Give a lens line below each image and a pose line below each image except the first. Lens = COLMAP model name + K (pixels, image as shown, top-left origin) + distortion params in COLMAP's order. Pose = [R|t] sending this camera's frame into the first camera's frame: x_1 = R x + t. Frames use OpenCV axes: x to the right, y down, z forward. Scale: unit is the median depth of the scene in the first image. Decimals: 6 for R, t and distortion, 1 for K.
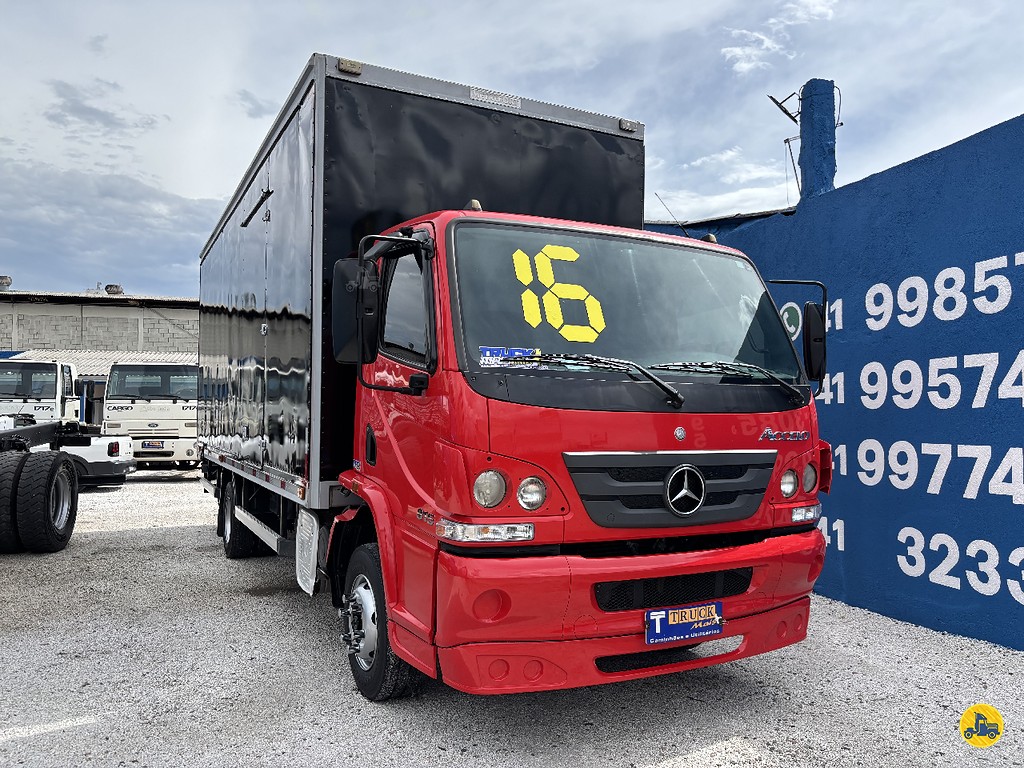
lens RADIAL K [[769.6, 0, 512.0], [0, 769.6, 384.0], [0, 0, 1]] dist [0.071575, -0.097872]
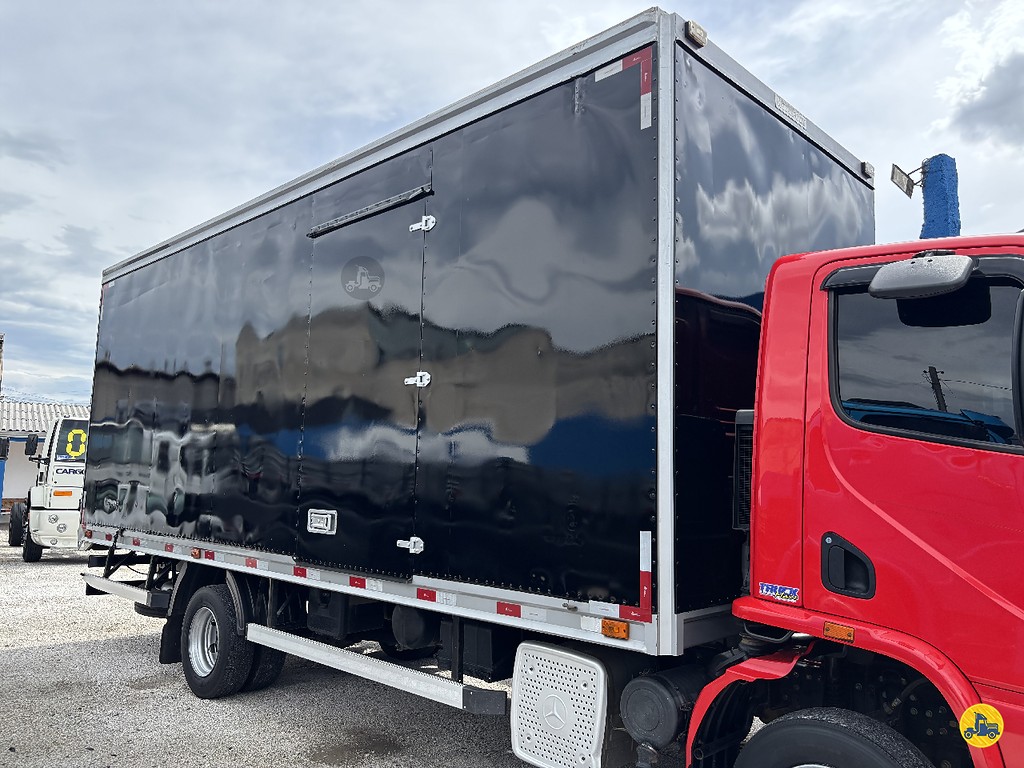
lens RADIAL K [[771.4, 0, 521.3], [0, 771.4, 385.6], [0, 0, 1]] dist [0.028399, -0.002330]
pose [[0.945151, 0.050181, 0.322757, -0.684809], [-0.024729, 0.996286, -0.082482, -0.014189], [-0.325697, 0.069977, 0.942881, 0.452655]]
